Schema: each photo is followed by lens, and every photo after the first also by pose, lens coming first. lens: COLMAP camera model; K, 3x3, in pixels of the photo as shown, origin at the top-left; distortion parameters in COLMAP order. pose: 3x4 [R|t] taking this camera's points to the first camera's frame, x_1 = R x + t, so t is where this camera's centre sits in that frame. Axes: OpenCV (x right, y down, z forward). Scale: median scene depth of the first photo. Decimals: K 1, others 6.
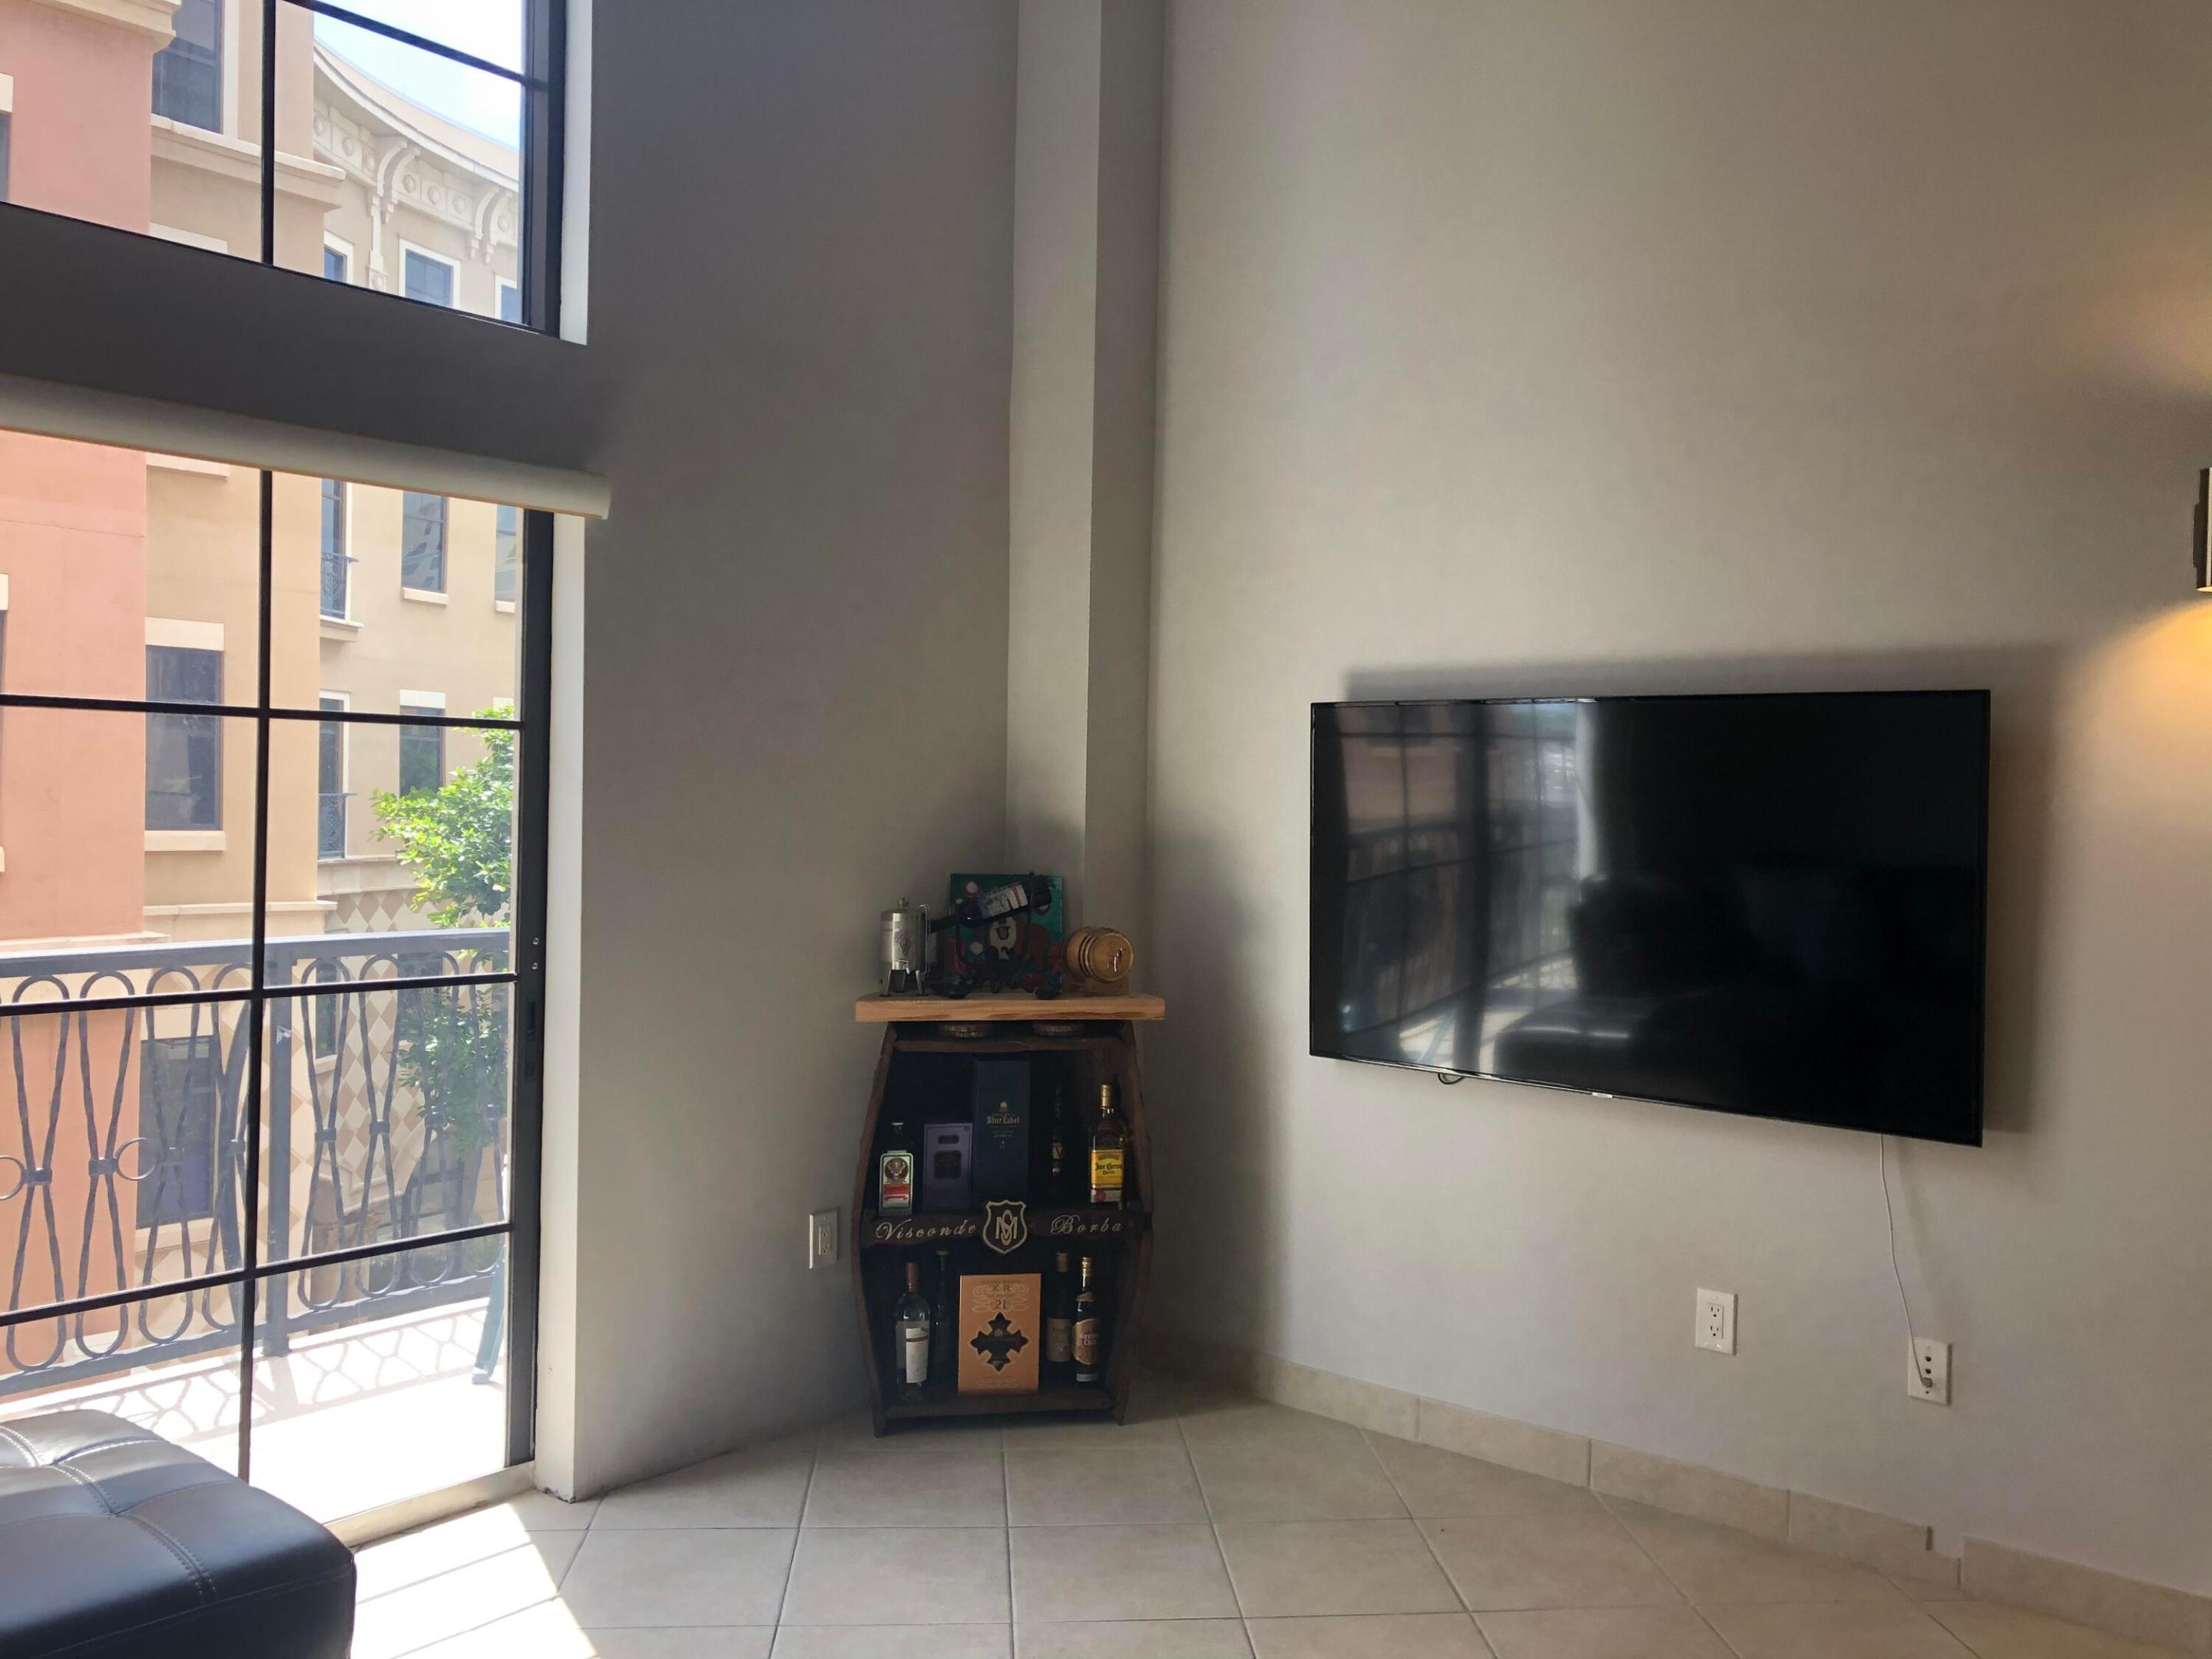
lens RADIAL K [[1805.2, 0, 1101.9], [0, 1805.2, 815.9], [0, 0, 1]] dist [0.033729, -0.033274]
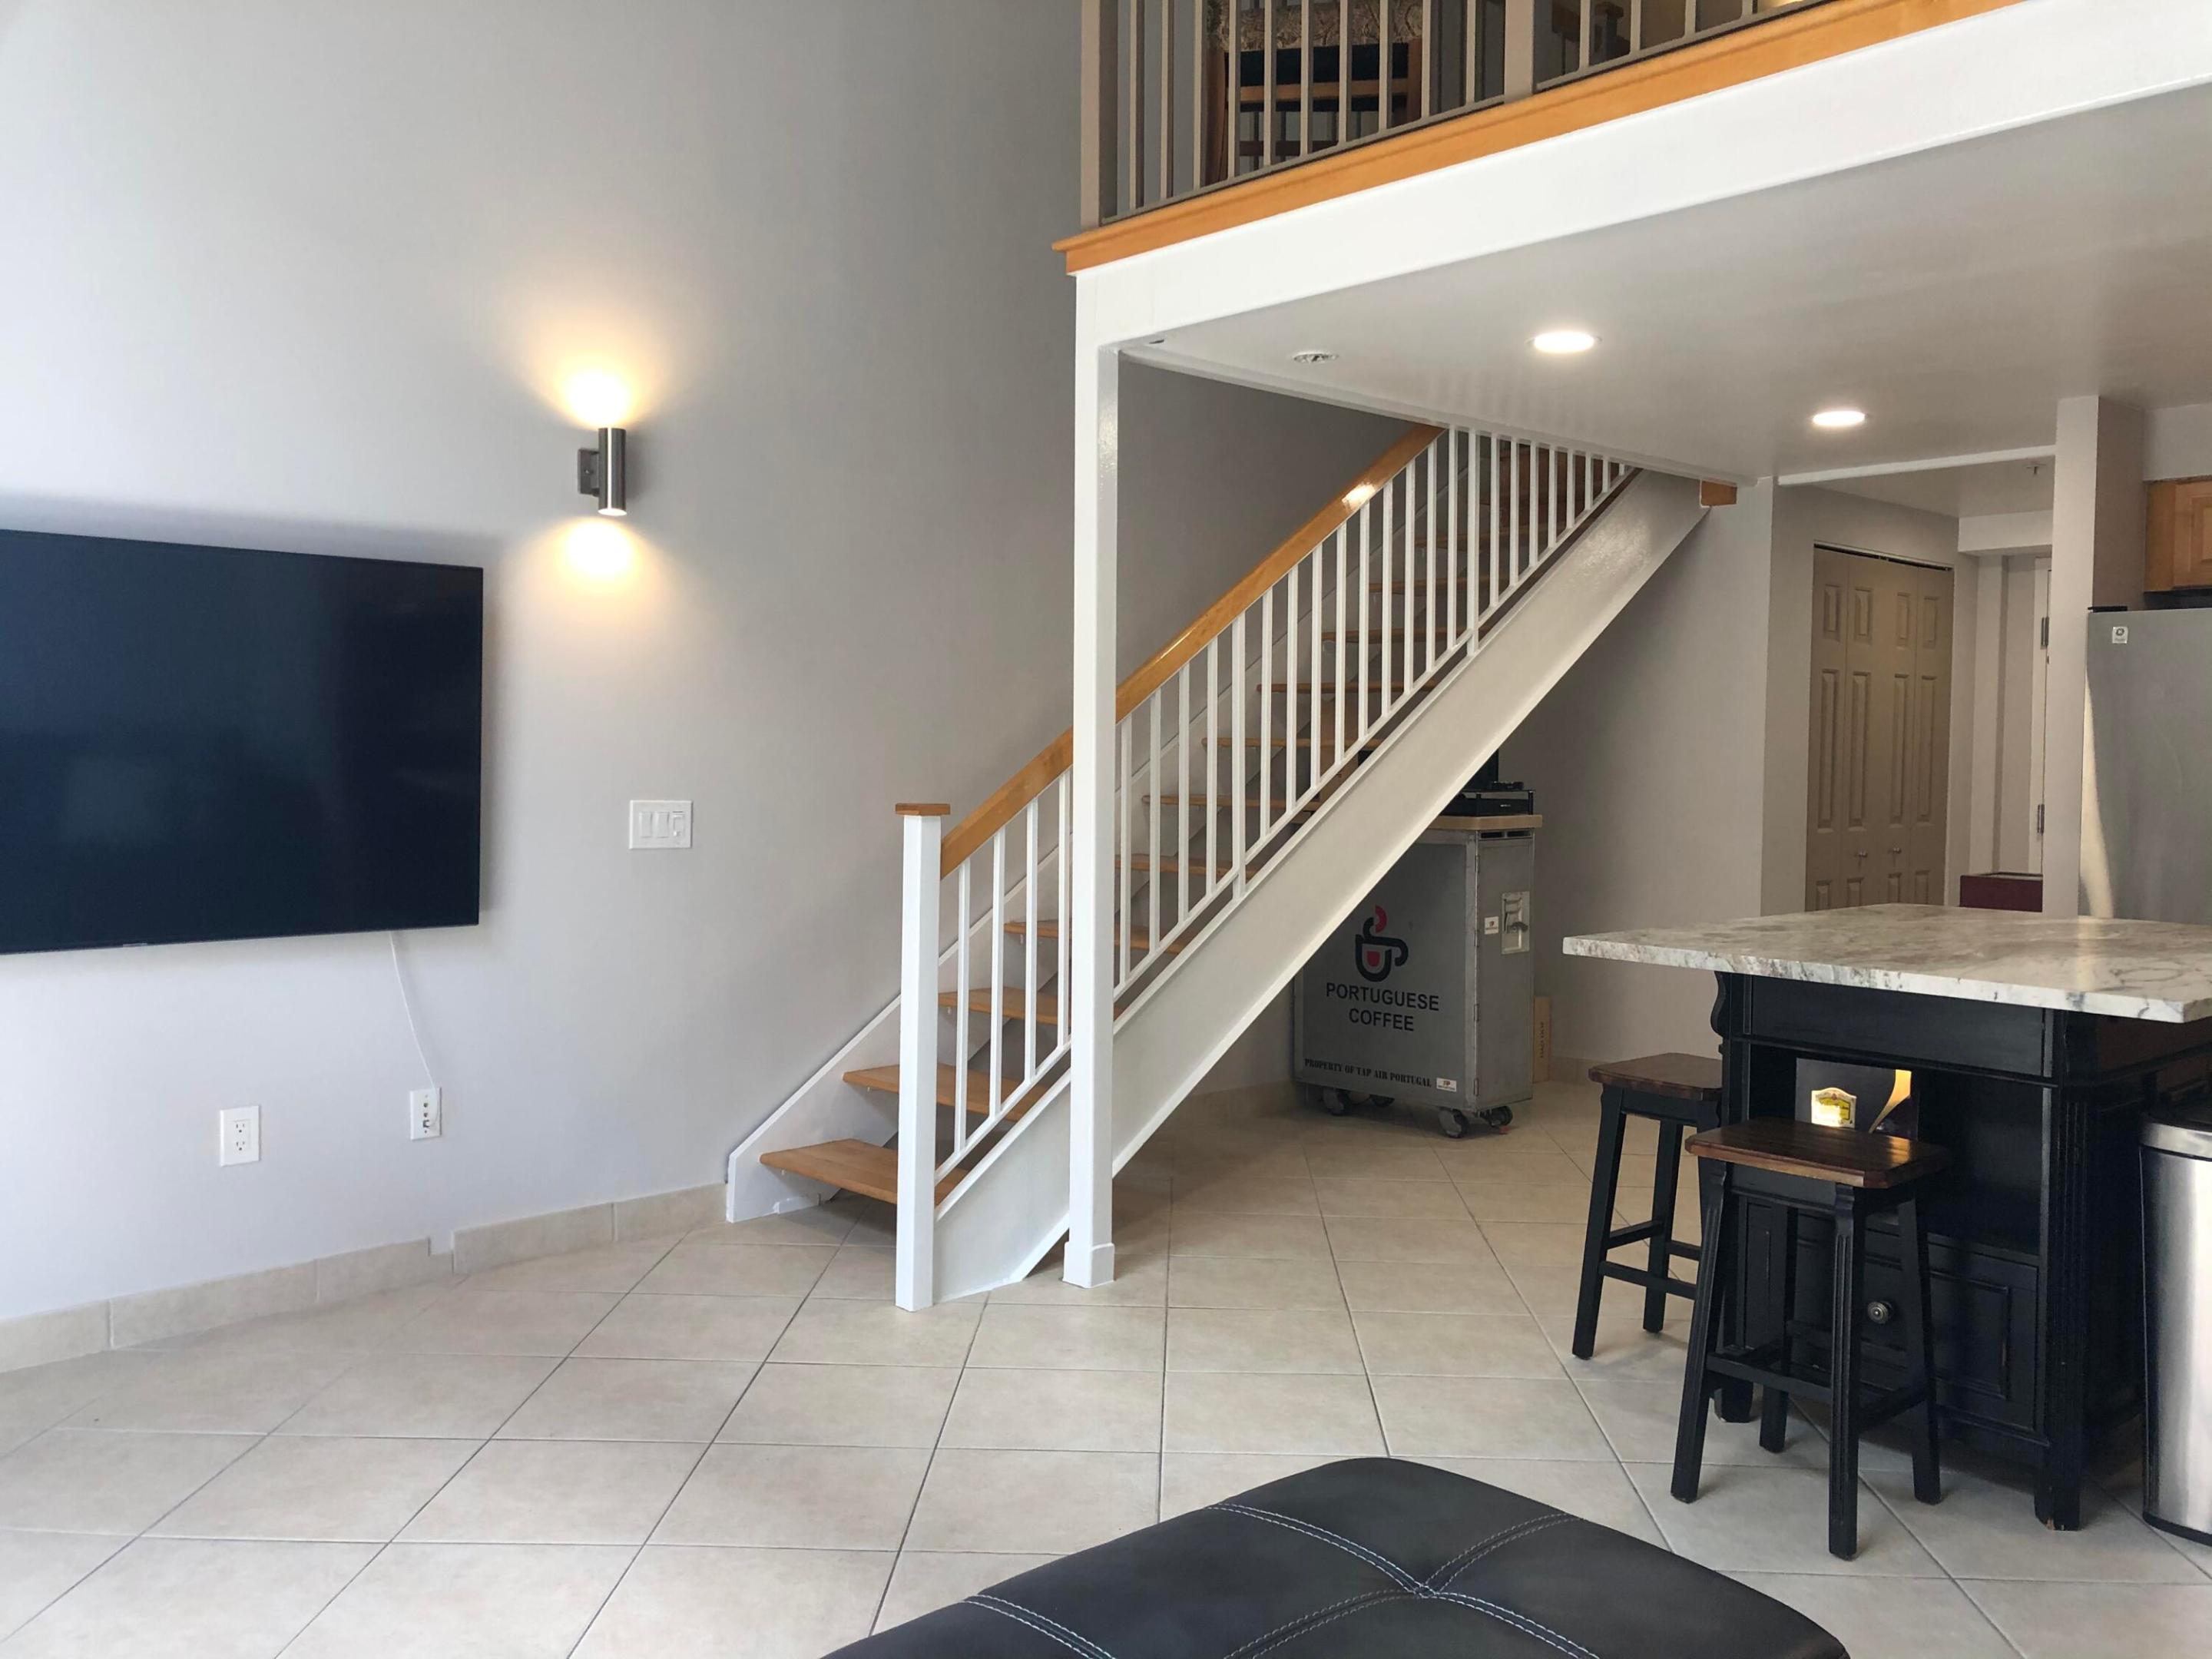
lens RADIAL K [[1799.4, 0, 1108.9], [0, 1799.4, 798.6], [0, 0, 1]] dist [0.081002, -0.102492]
pose [[0.110905, -0.051030, 0.992520, -0.586119], [0.006537, 0.998697, 0.050617, 0.023489], [-0.993809, 0.000874, 0.111094, 0.322359]]
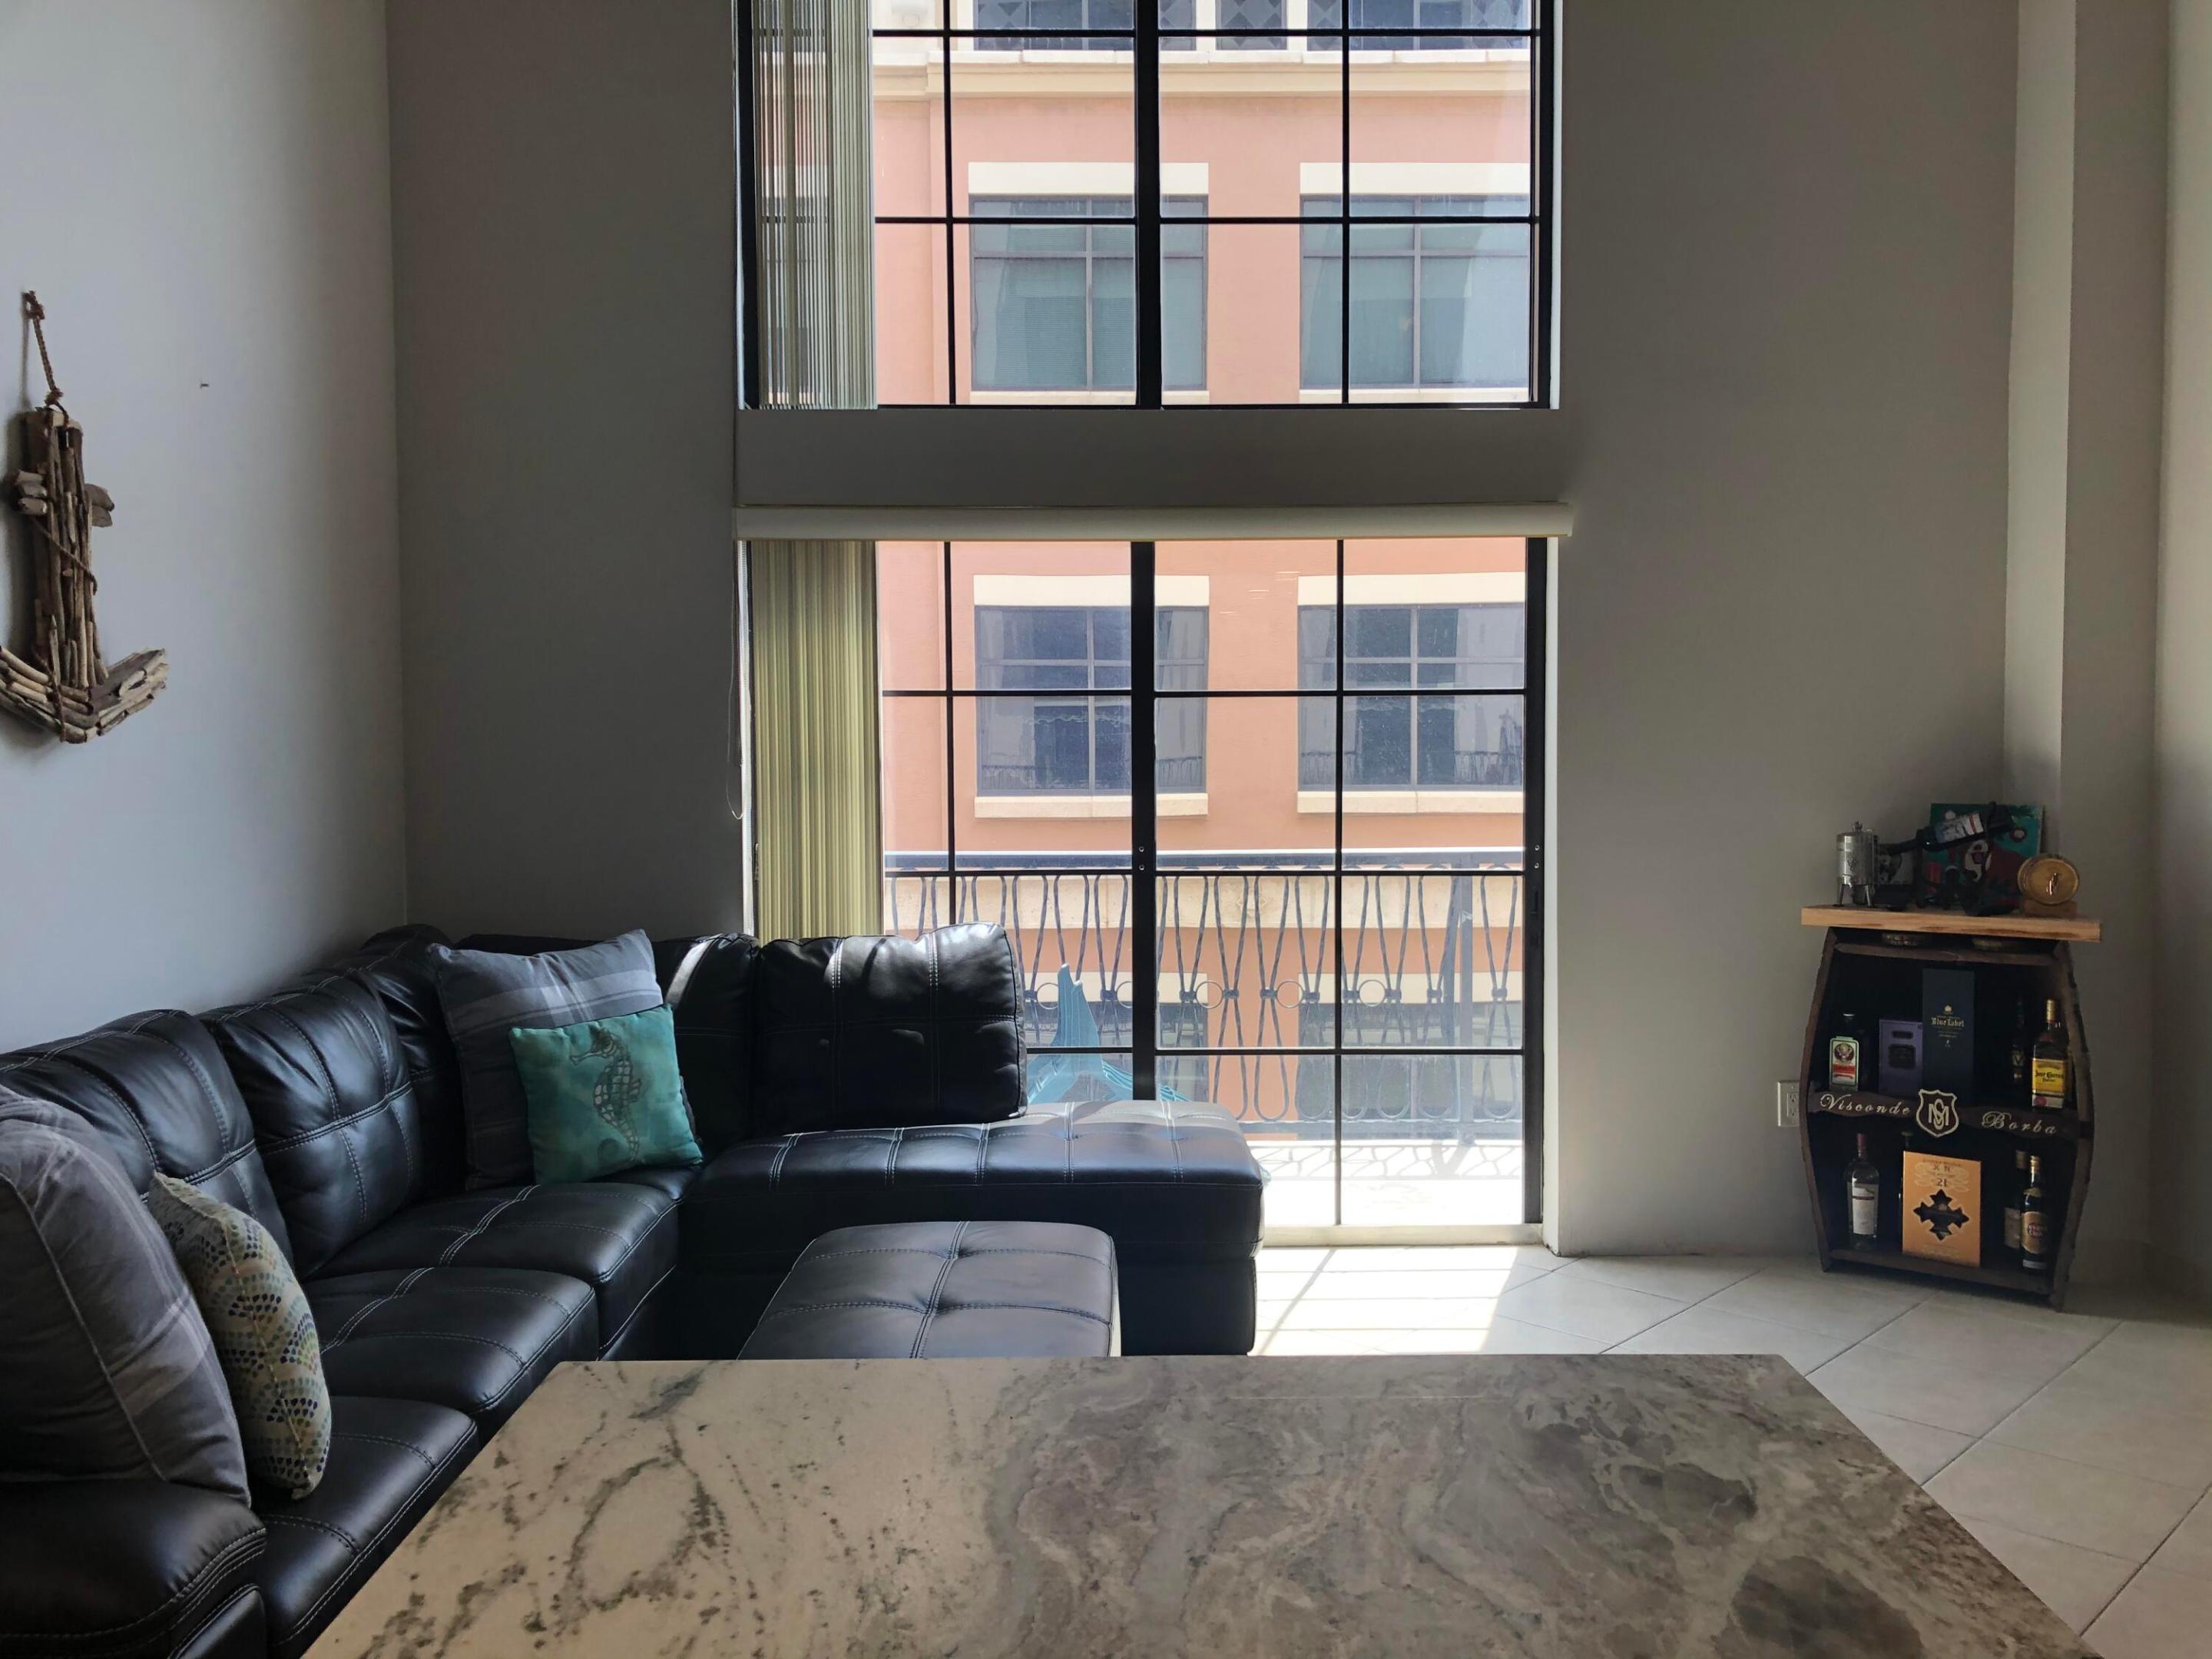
lens RADIAL K [[1805.2, 0, 1101.9], [0, 1805.2, 815.9], [0, 0, 1]] dist [0.033729, -0.033274]
pose [[0.662781, 0.008843, -0.748761, 0.448783], [0.011744, 0.999685, 0.022202, 0.008579], [0.748721, -0.023509, 0.662468, -0.144685]]
